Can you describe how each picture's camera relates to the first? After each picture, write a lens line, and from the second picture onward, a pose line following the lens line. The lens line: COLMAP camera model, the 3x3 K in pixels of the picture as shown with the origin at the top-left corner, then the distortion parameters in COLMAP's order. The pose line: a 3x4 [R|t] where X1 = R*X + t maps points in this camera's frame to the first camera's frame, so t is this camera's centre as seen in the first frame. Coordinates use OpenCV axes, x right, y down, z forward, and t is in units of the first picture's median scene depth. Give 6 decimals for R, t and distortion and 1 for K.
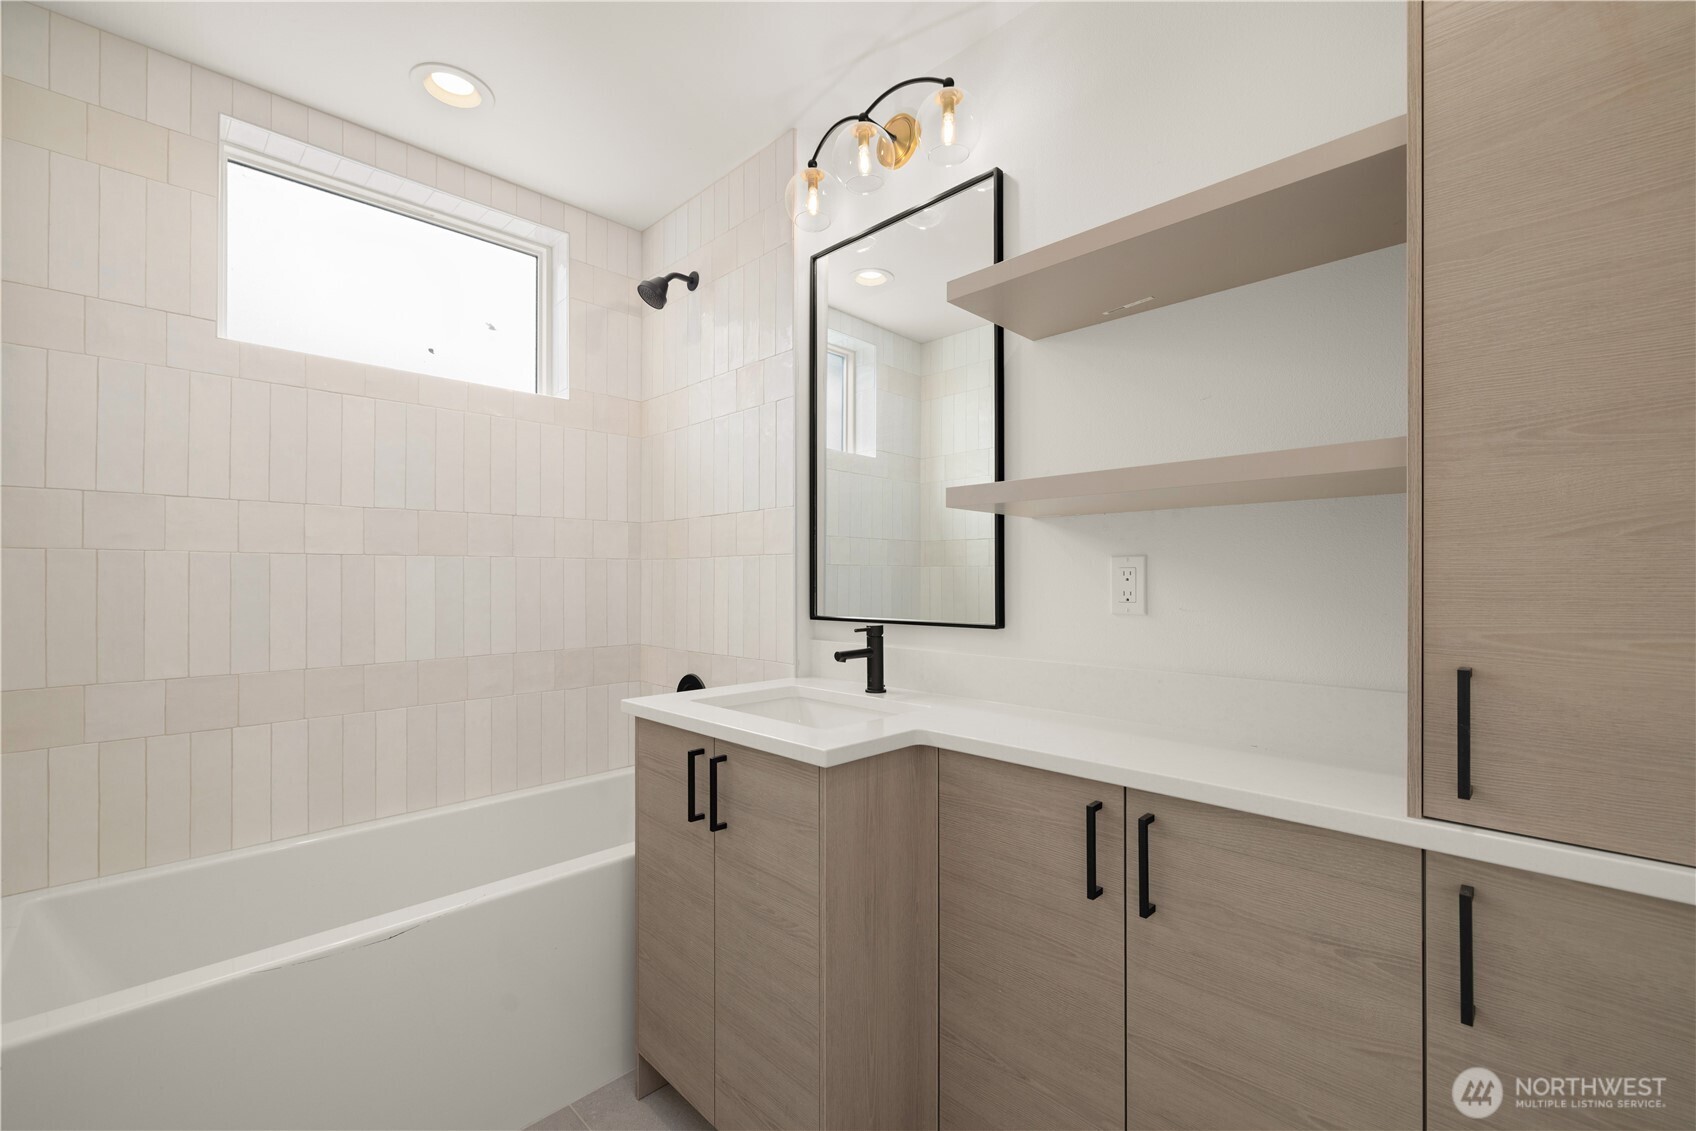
lens RADIAL K [[702.7, 0, 835.6], [0, 702.7, 567.7], [0, 0, 1]] dist [0.000472, 0.000042]
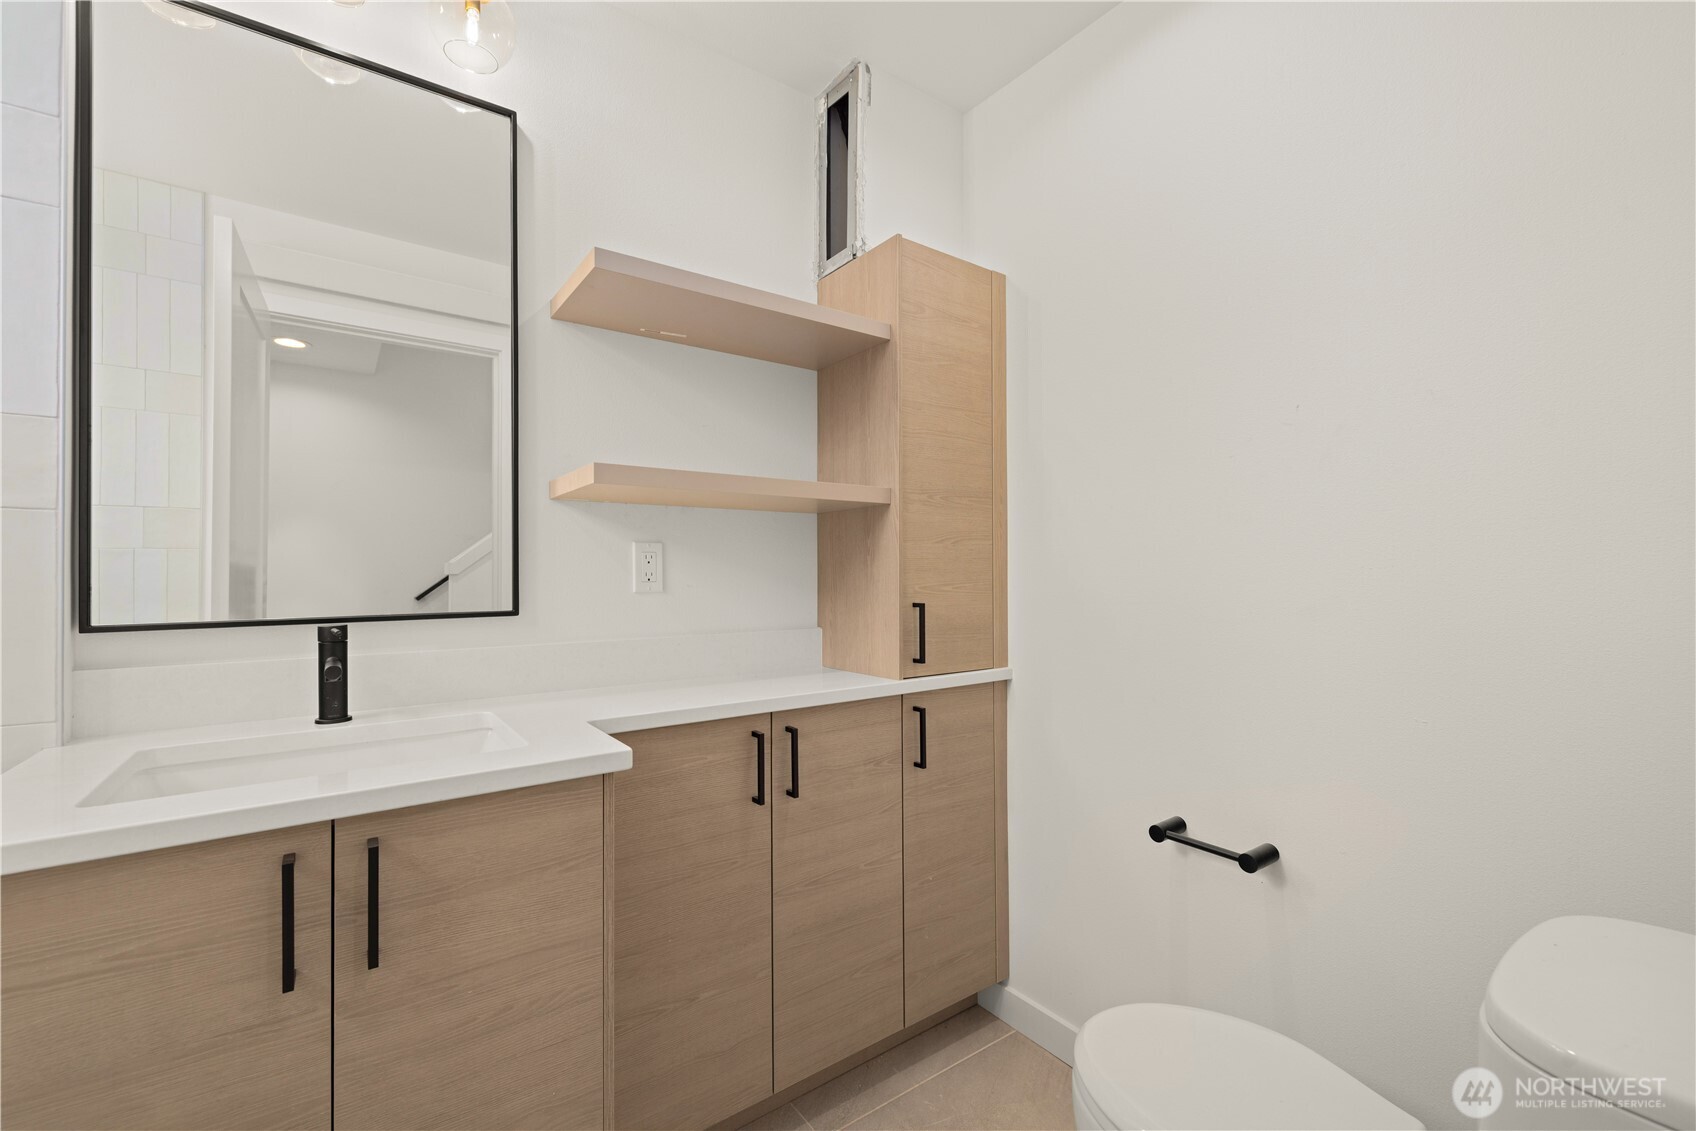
lens RADIAL K [[702.7, 0, 835.6], [0, 702.7, 567.7], [0, 0, 1]] dist [0.000472, 0.000042]
pose [[0.169746, 0.010322, 0.985434, -0.690469], [-0.009297, 0.999917, -0.008872, 0.033453], [-0.985444, -0.007655, 0.169828, 0.498803]]
